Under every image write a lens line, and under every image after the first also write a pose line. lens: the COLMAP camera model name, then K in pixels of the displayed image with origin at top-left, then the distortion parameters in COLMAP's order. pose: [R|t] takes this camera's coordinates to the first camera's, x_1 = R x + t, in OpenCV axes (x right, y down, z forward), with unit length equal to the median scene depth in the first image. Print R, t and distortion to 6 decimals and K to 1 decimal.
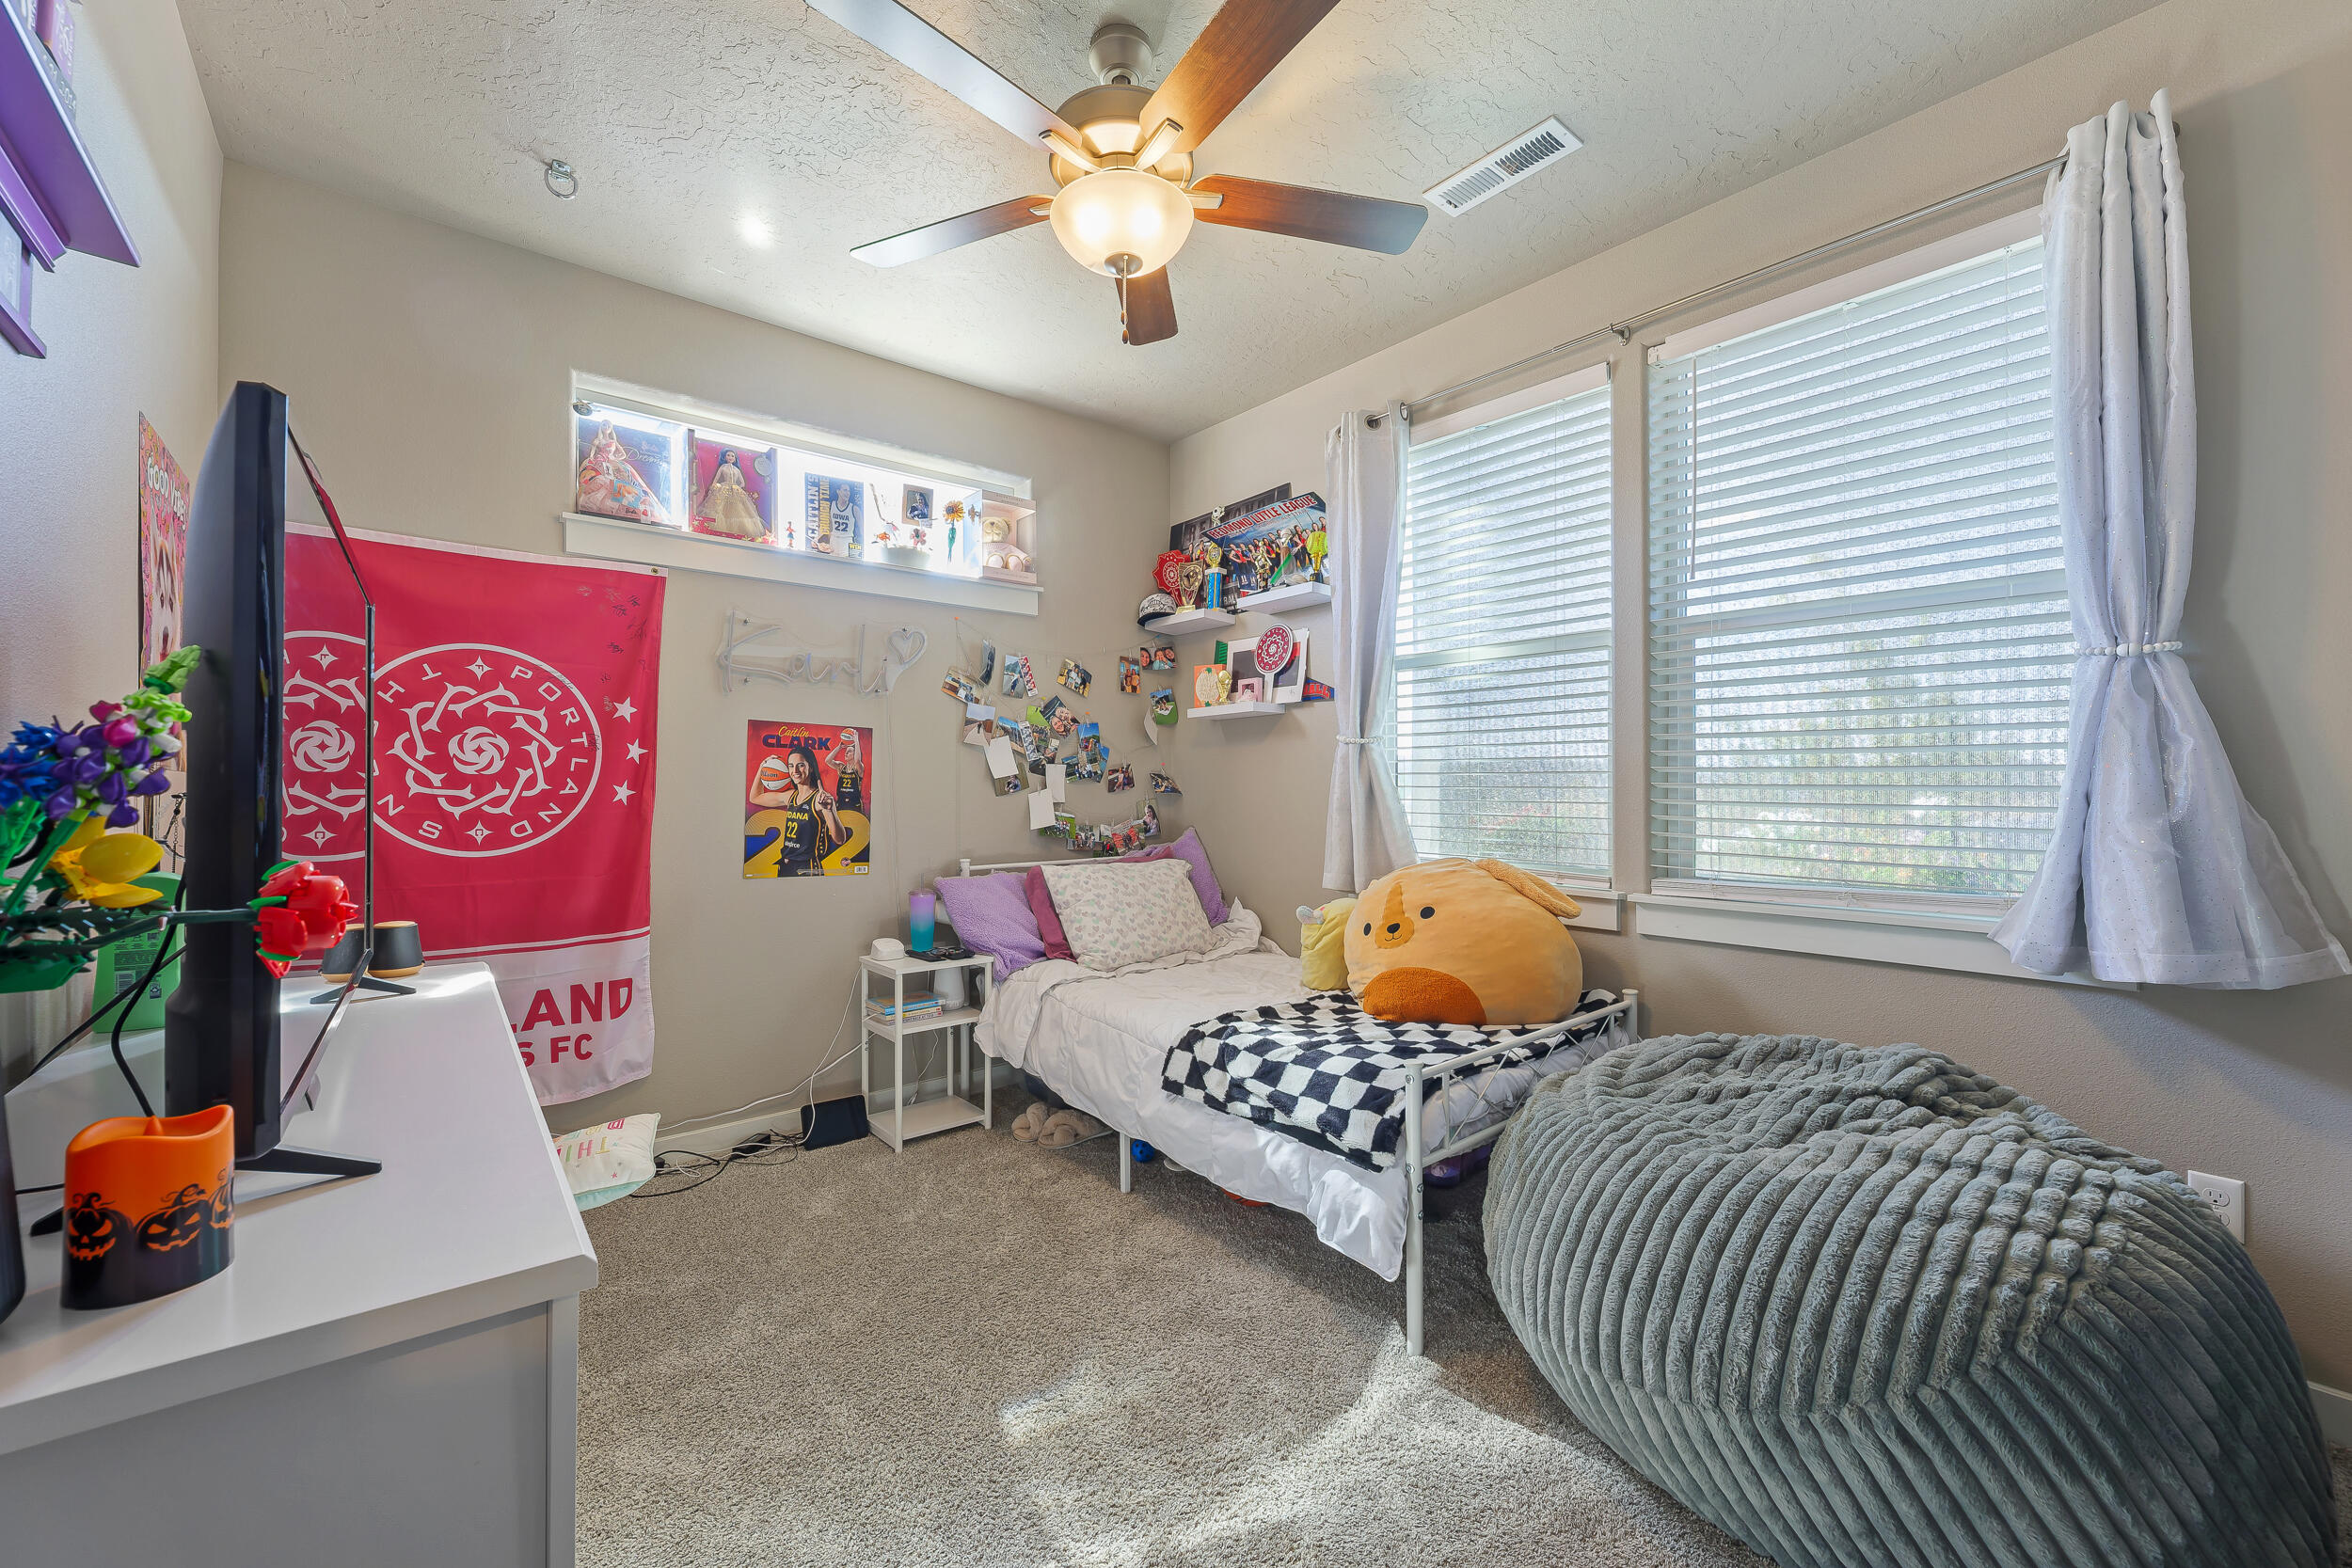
lens RADIAL K [[923.4, 0, 1170.0], [0, 923.4, 782.3], [0, 0, 1]] dist [0.002559, -0.002176]
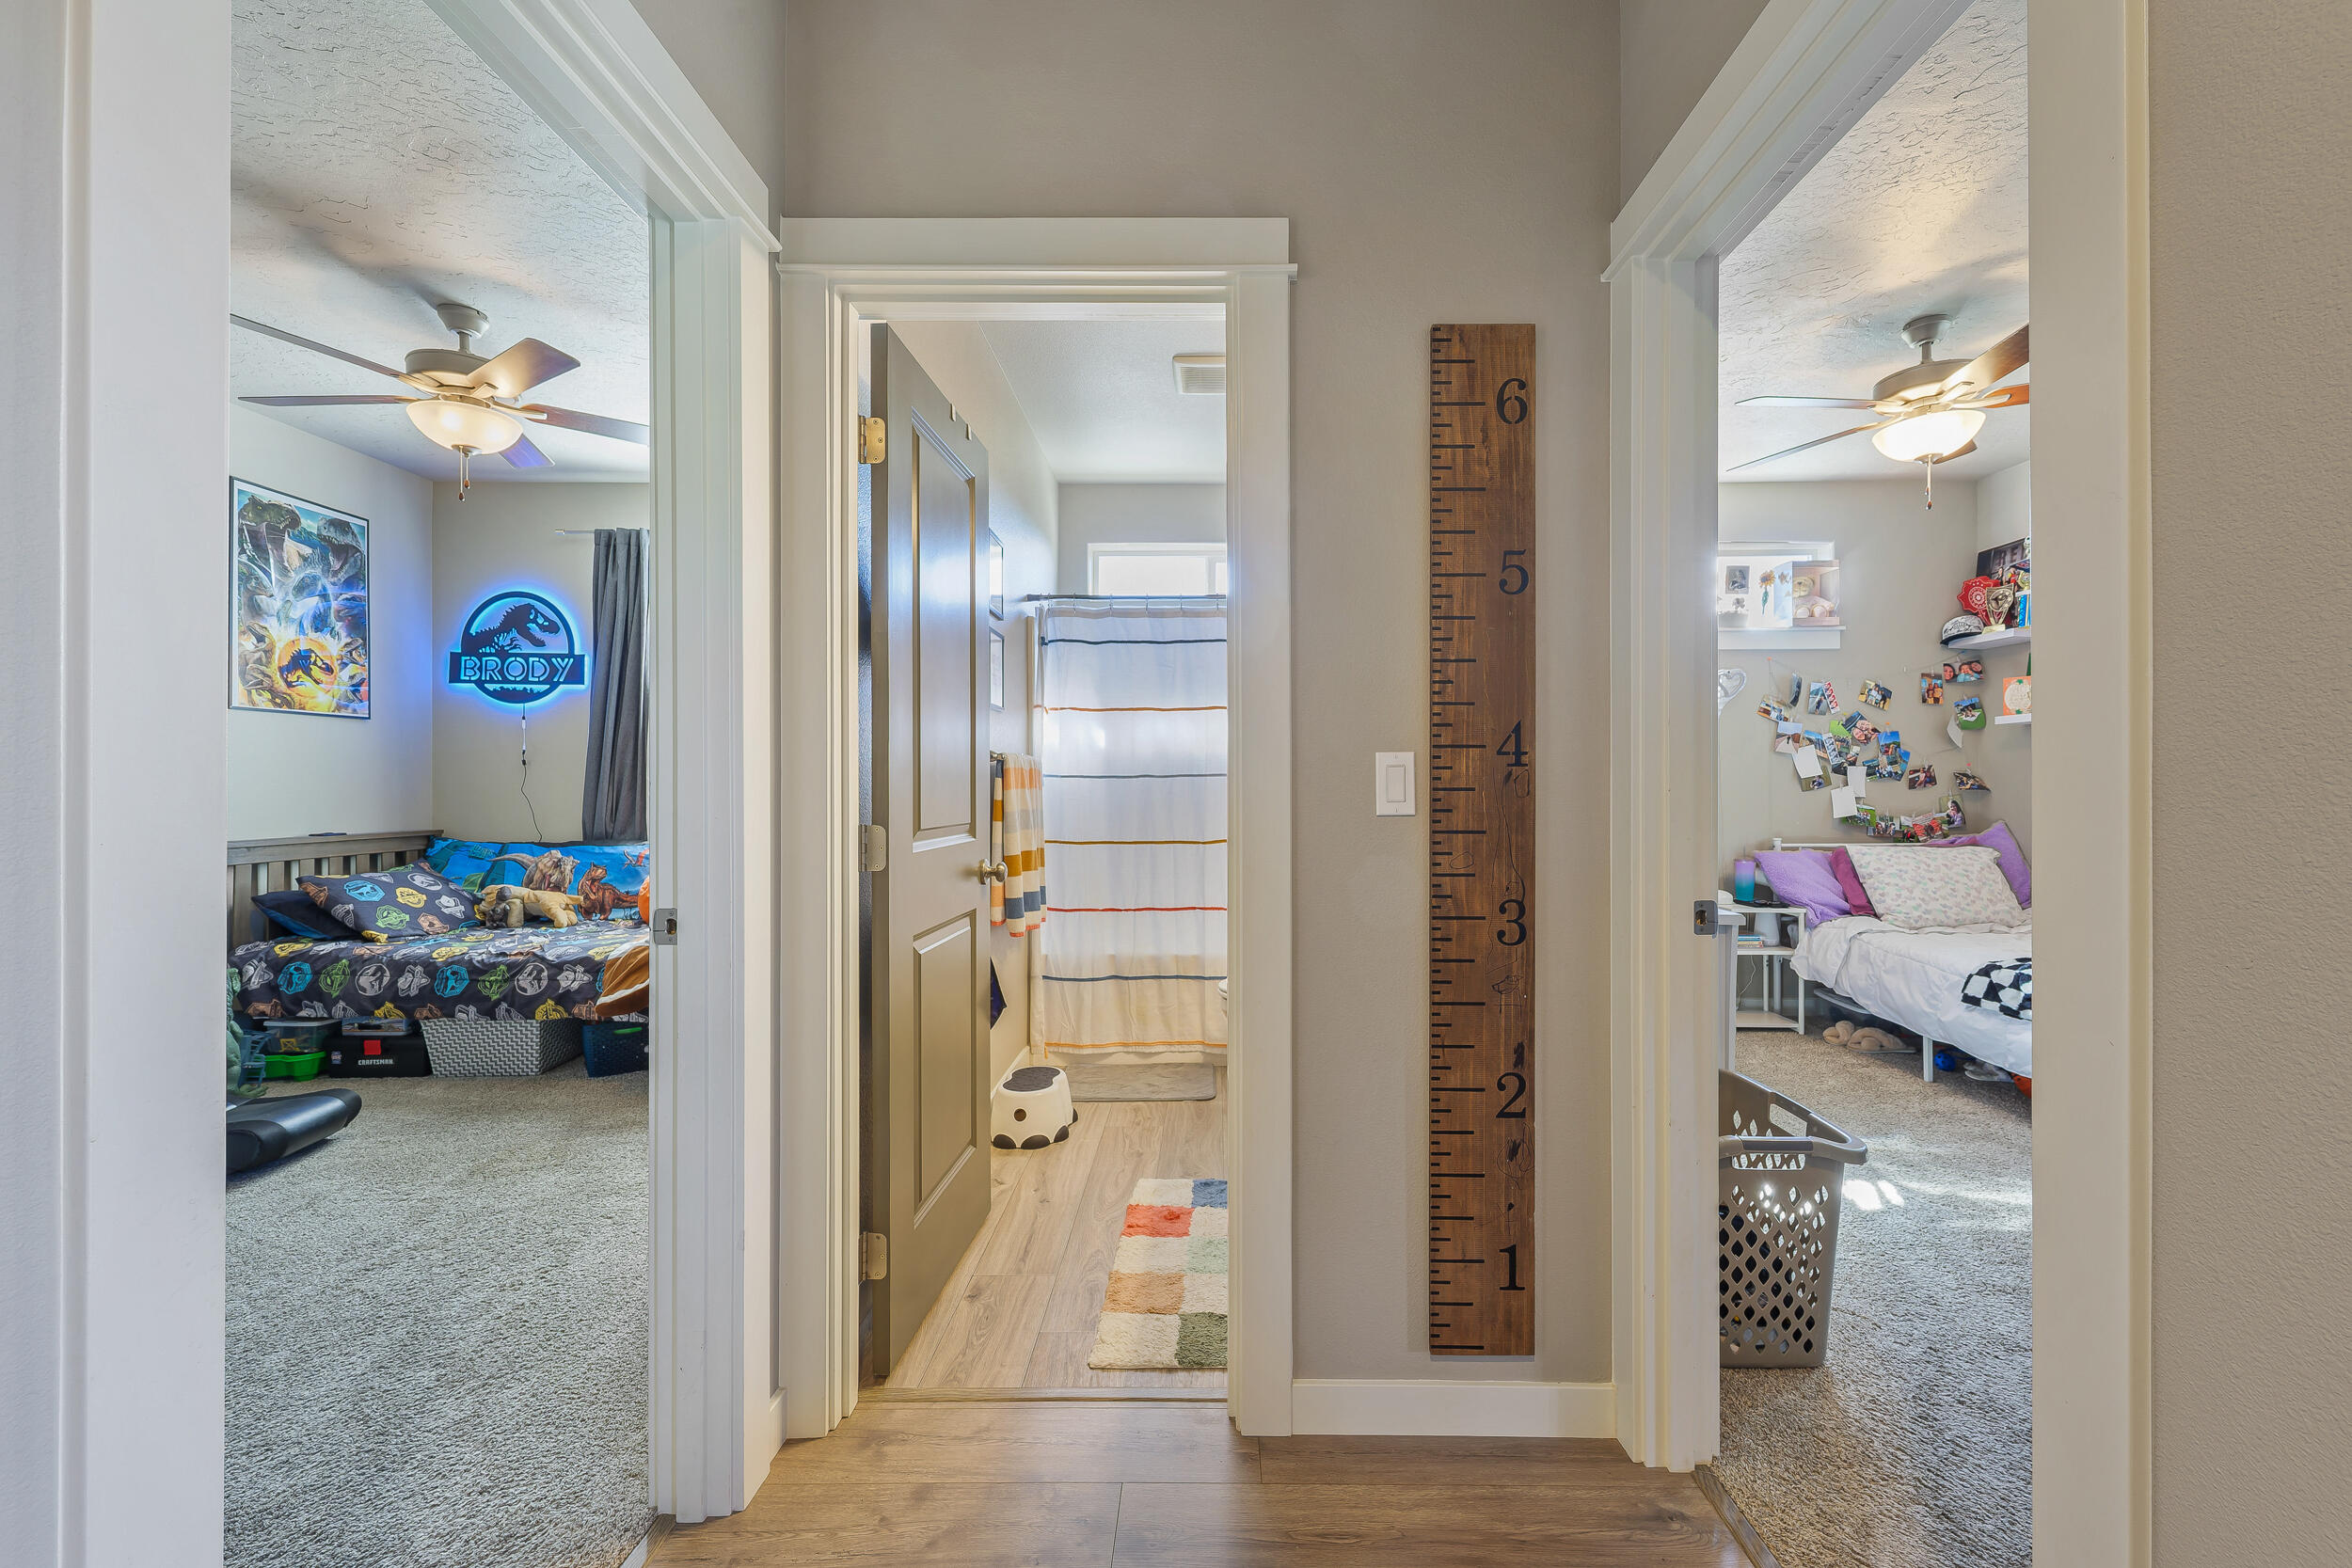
lens RADIAL K [[1018.7, 0, 1155.2], [0, 1018.7, 782.1], [0, 0, 1]] dist [0.004936, 0.000169]
pose [[0.769788, 0.000540, -0.638300, 0.028608], [0.002985, 0.999986, 0.004447, -0.007584], [0.638293, -0.005329, 0.769775, -0.704975]]
